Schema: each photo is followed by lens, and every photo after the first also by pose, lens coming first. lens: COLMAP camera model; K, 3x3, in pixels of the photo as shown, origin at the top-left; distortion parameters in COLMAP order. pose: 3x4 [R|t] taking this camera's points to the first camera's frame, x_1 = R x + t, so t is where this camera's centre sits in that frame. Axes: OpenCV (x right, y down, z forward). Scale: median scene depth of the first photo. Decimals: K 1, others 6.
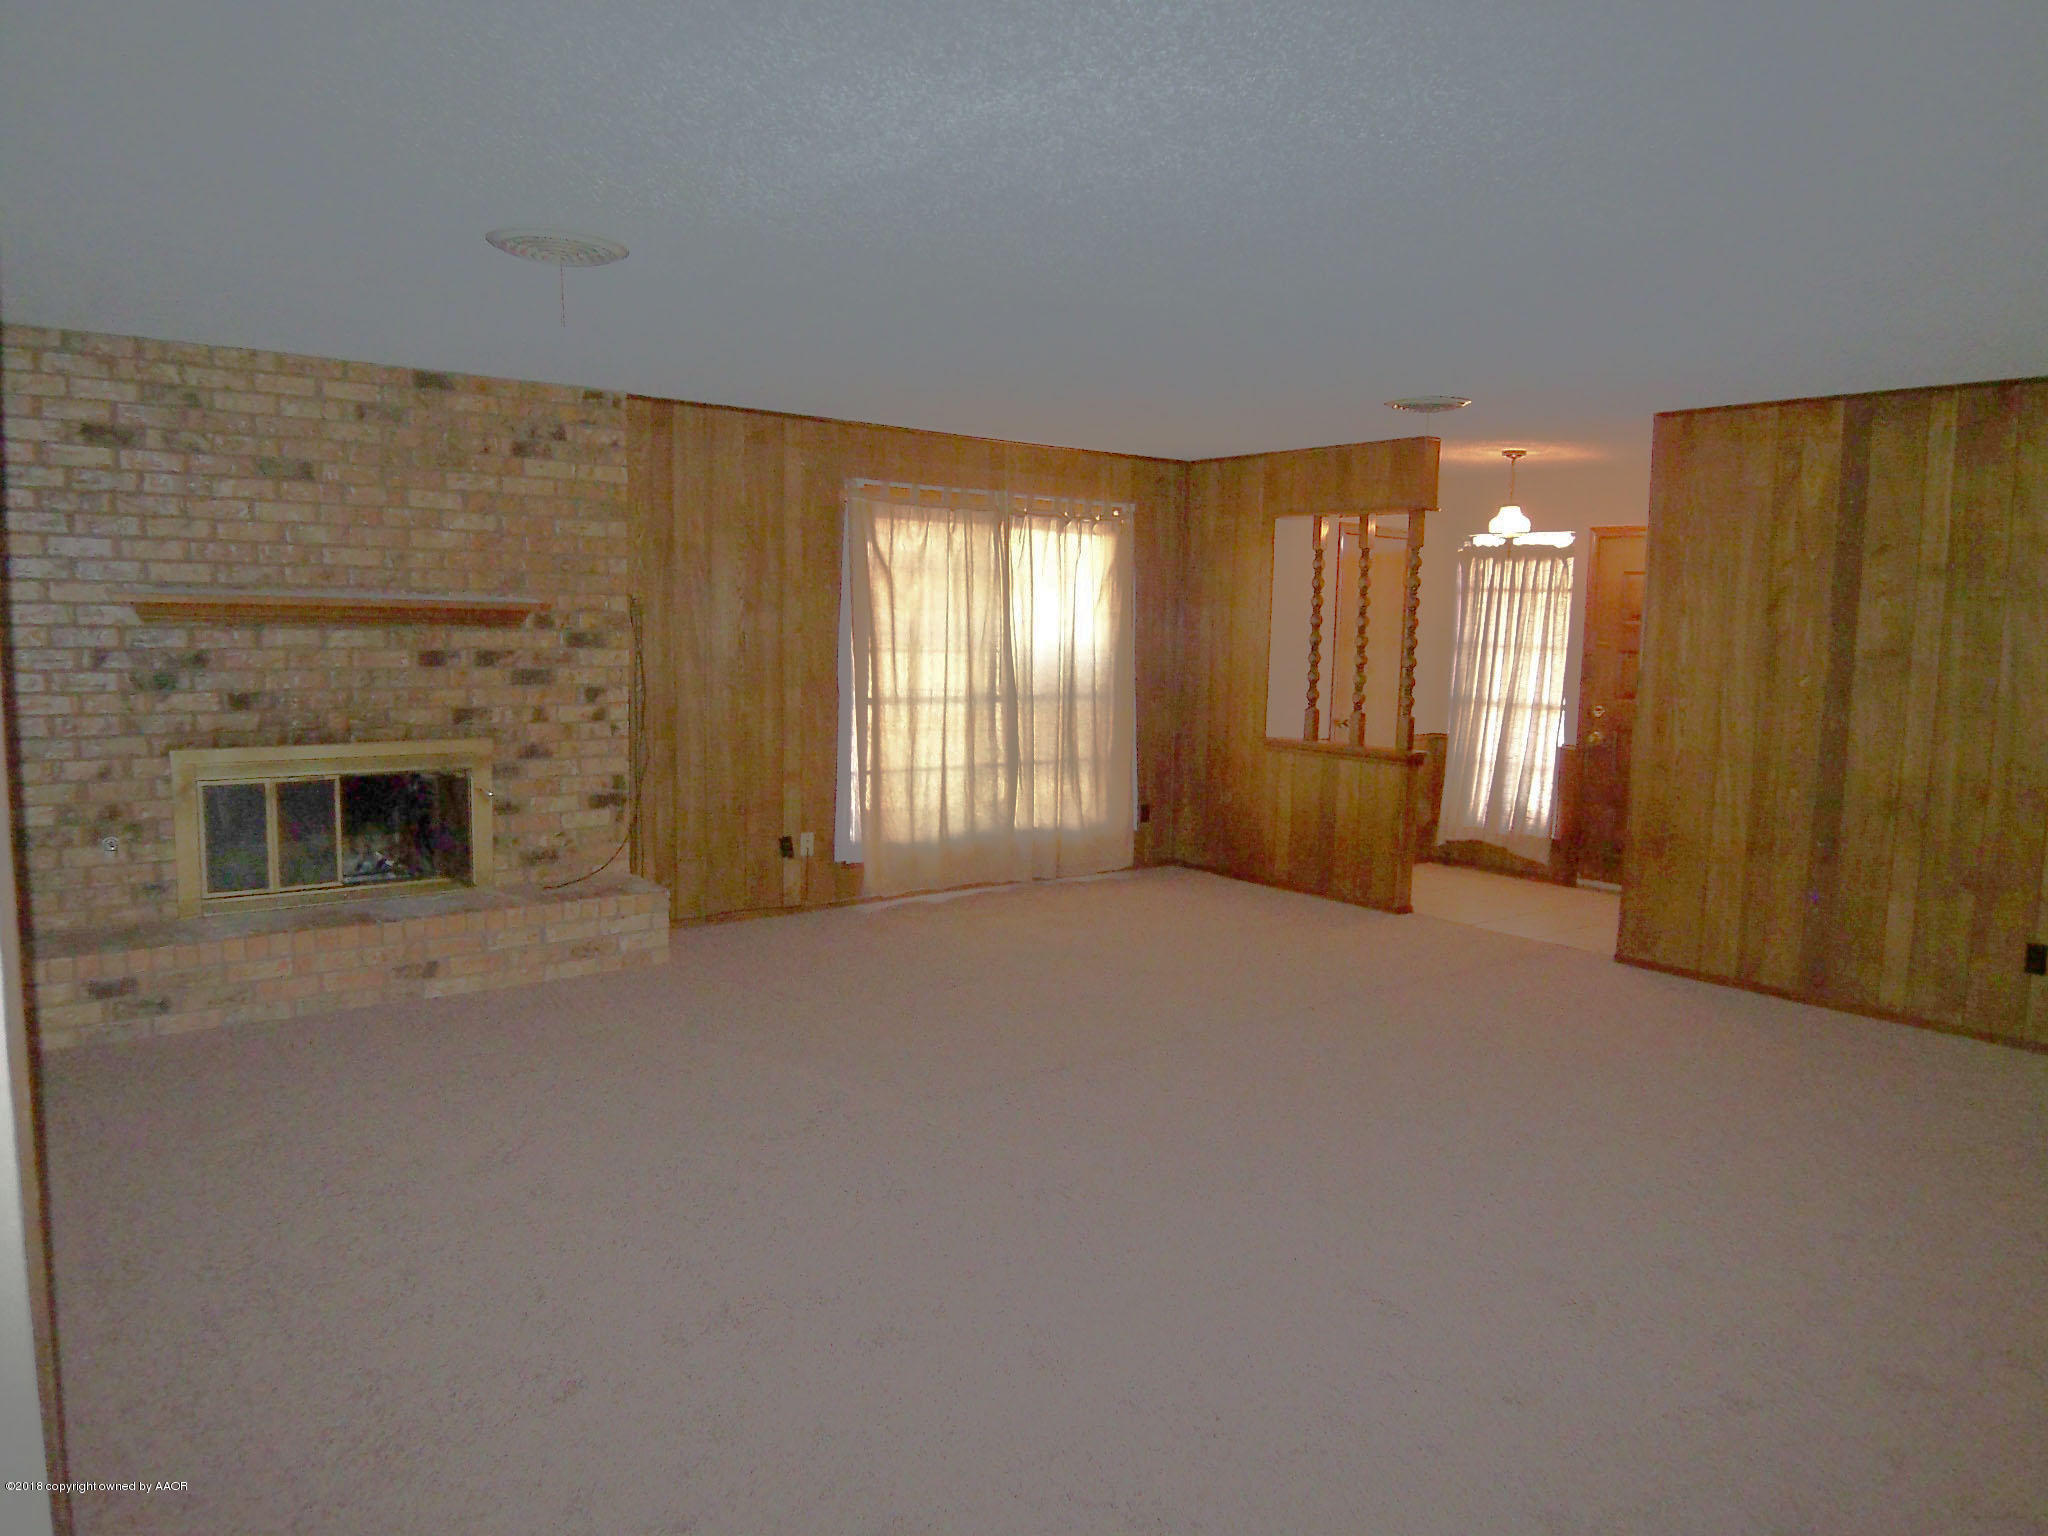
lens RADIAL K [[1269.2, 0, 1024.0], [0, 1269.2, 768.0], [0, 0, 1]] dist [0.003591, -0.058506]
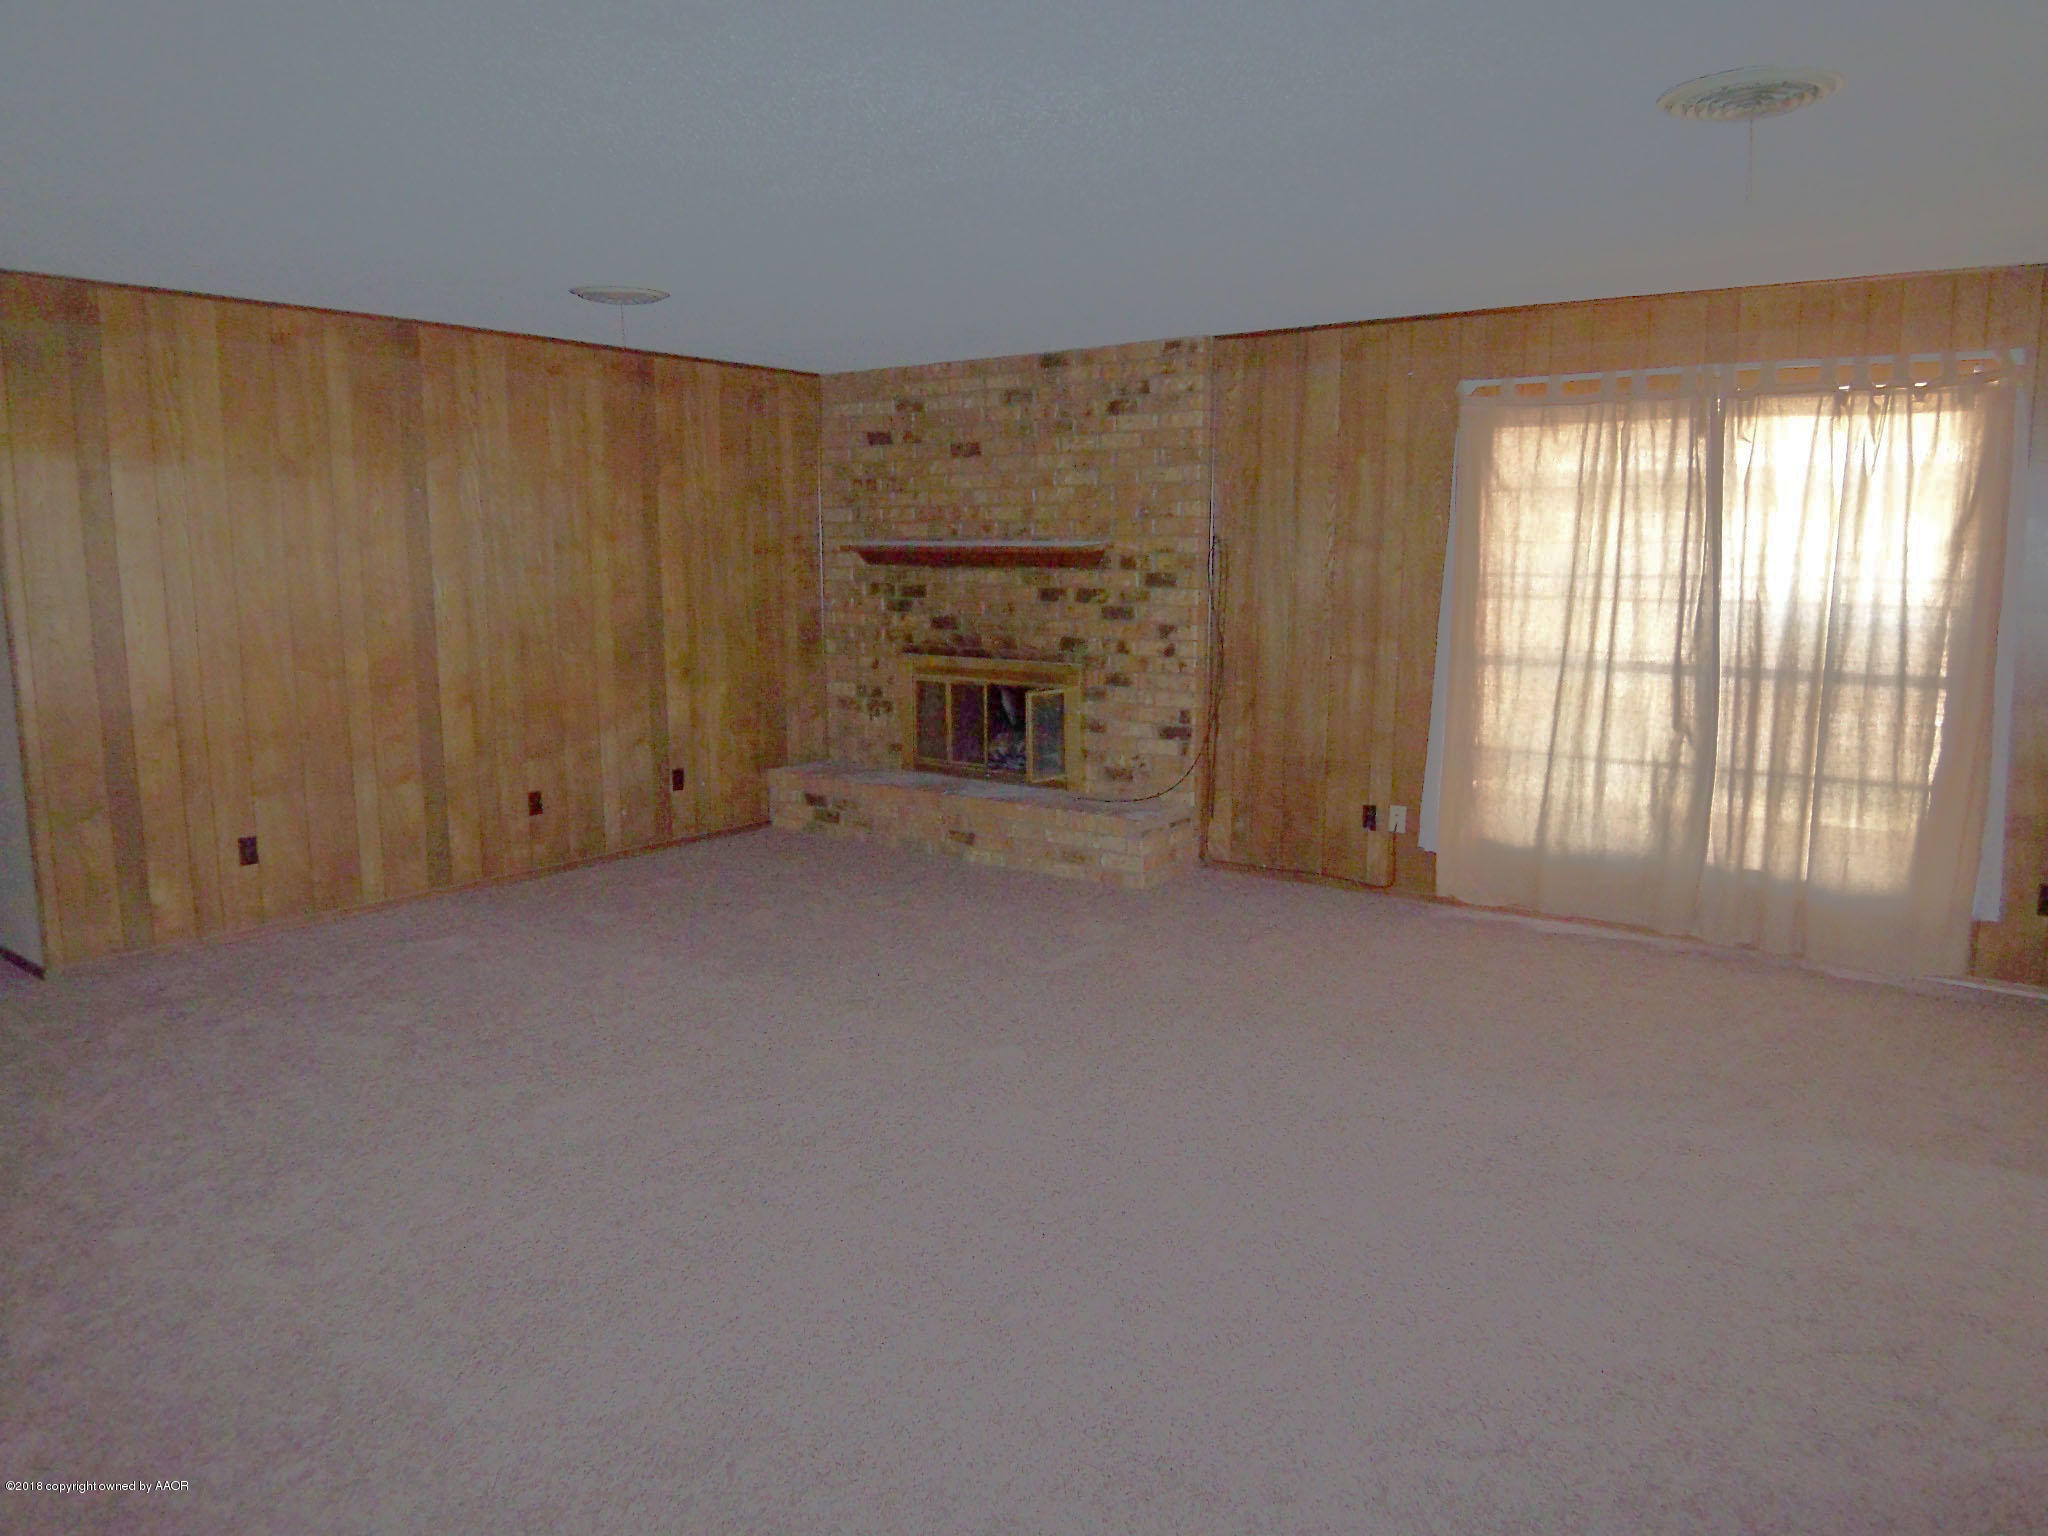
lens RADIAL K [[1269.2, 0, 1024.0], [0, 1269.2, 768.0], [0, 0, 1]] dist [0.003591, -0.058506]
pose [[0.320536, 0.140810, -0.936712, 0.647389], [-0.103094, 0.988201, 0.113272, -0.054114], [0.941610, 0.060261, 0.331270, 0.551503]]
